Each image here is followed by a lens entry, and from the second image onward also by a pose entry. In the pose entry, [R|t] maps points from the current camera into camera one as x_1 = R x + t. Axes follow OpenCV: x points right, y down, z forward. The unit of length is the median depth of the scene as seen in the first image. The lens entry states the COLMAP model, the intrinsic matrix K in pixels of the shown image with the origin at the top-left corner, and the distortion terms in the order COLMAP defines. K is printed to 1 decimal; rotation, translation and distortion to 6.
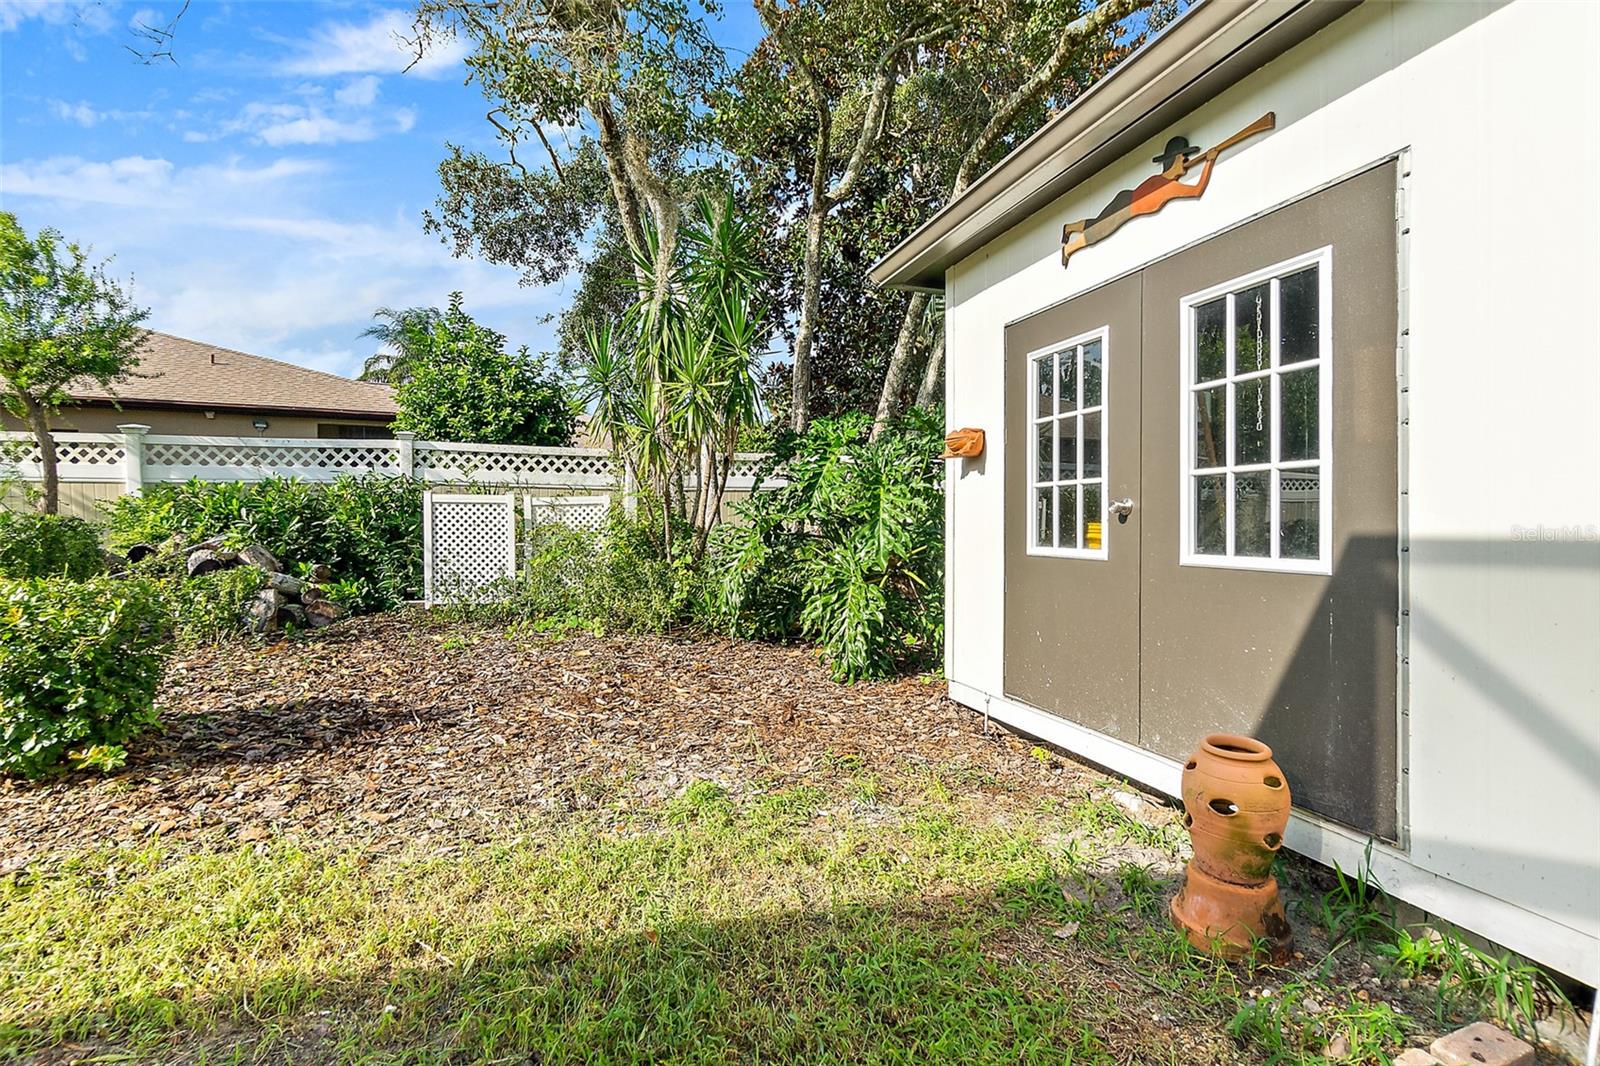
lens RADIAL K [[743.3, 0, 802.0], [0, 743.3, 511.3], [0, 0, 1]] dist [-0.021469, 0.000032]
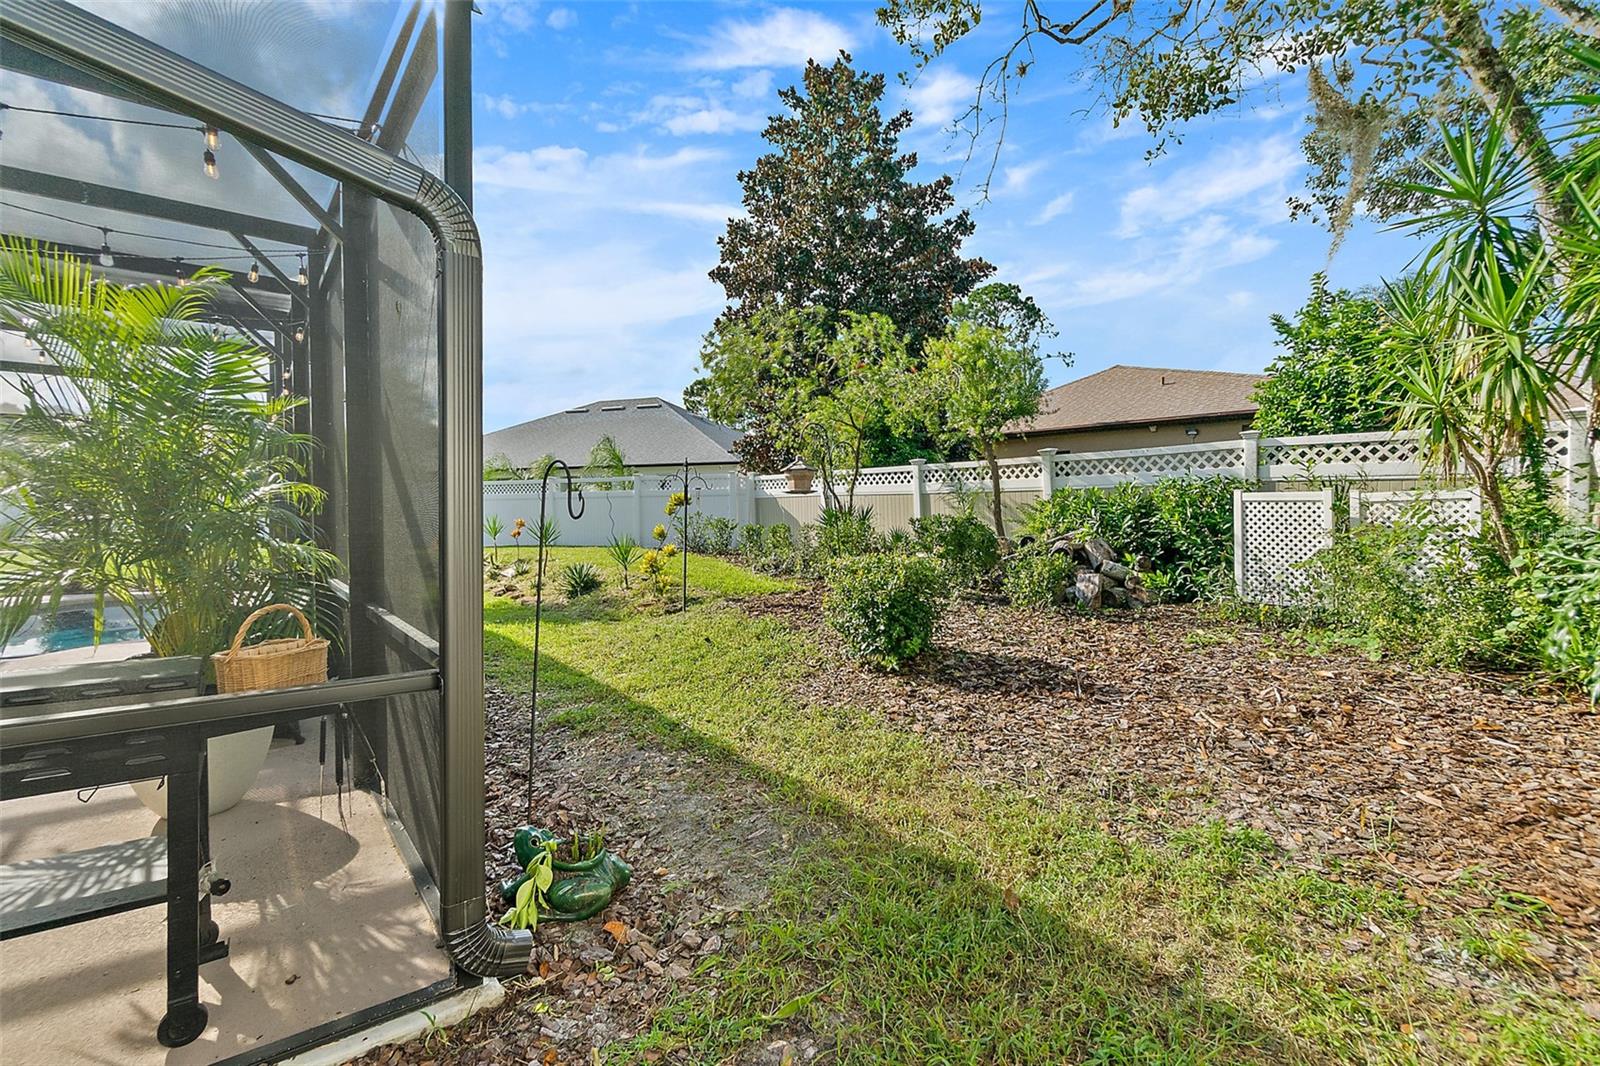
lens RADIAL K [[705.7, 0, 793.0], [0, 705.7, 509.1], [0, 0, 1]] dist [0.000370, 0.000484]
pose [[0.347492, -0.007378, -0.937654, 0.195832], [0.012150, 0.999921, -0.003366, -0.005421], [0.937604, -0.010223, 0.347554, 0.089784]]
